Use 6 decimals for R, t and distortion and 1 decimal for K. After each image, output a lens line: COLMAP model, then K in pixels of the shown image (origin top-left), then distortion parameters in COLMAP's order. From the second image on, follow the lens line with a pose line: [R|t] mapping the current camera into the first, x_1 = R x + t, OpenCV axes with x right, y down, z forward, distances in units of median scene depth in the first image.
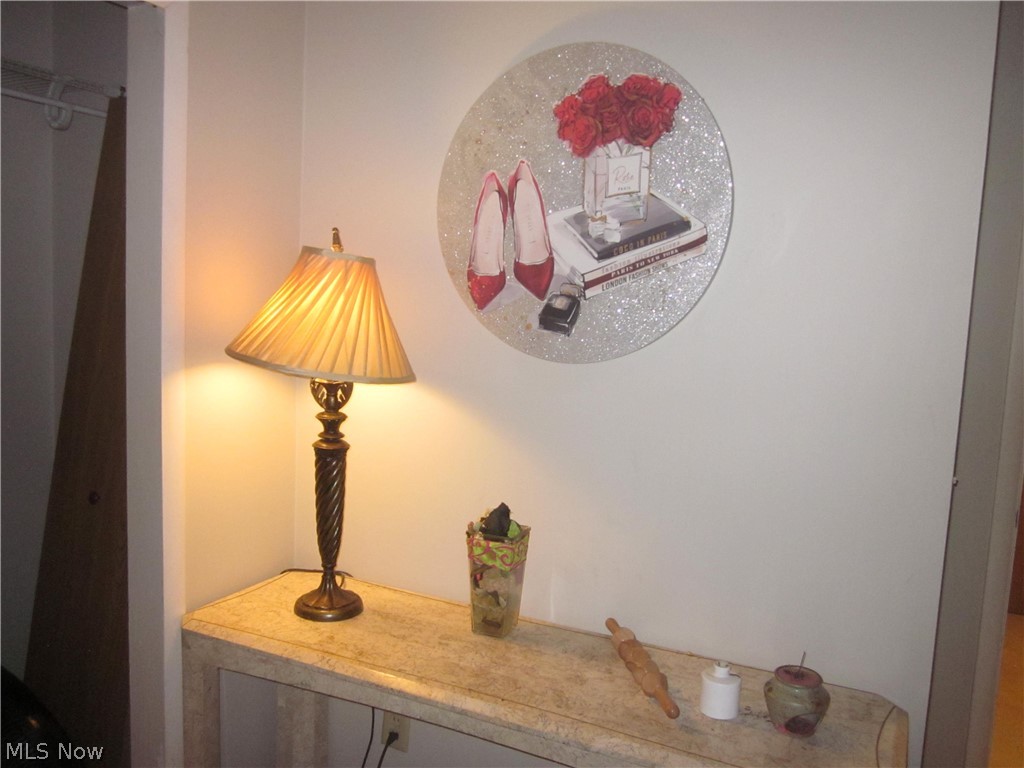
lens RADIAL K [[872.0, 0, 512.0], [0, 872.0, 384.0], [0, 0, 1]] dist [-0.077389, 0.142278]
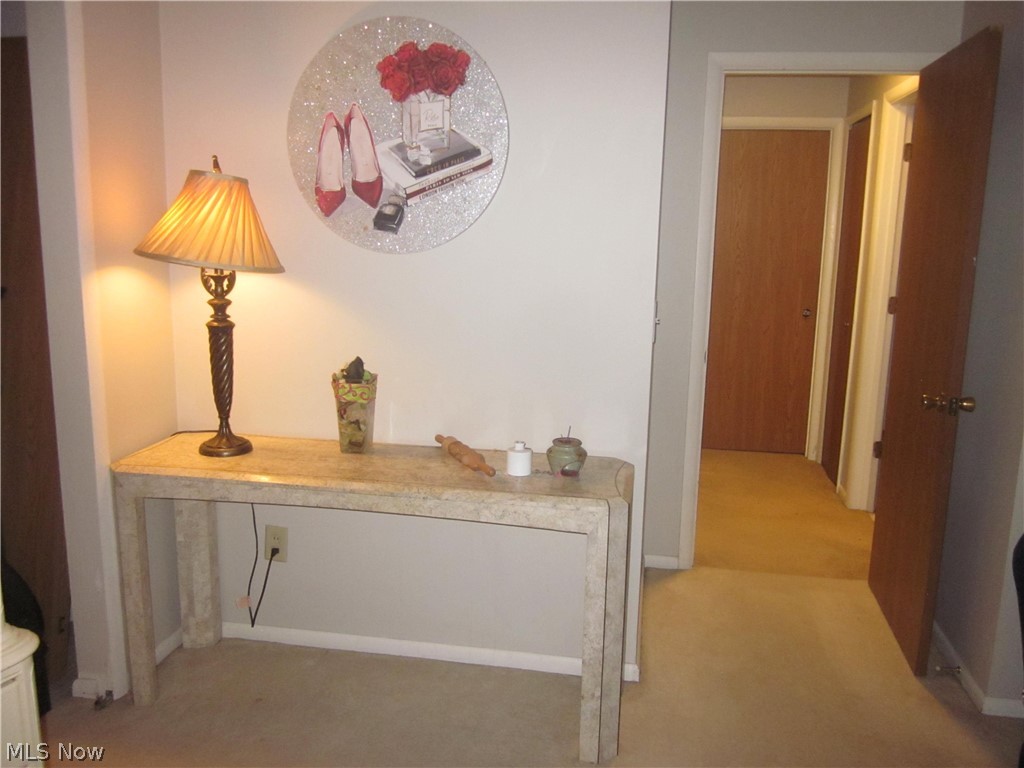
lens RADIAL K [[862.8, 0, 514.5], [0, 862.8, 380.1], [0, 0, 1]] dist [-0.032447, 0.009270]
pose [[0.960997, -0.074532, 0.266327, -0.138667], [0.051346, 0.994342, 0.092994, 0.059065], [-0.271751, -0.075692, 0.959386, -0.385385]]
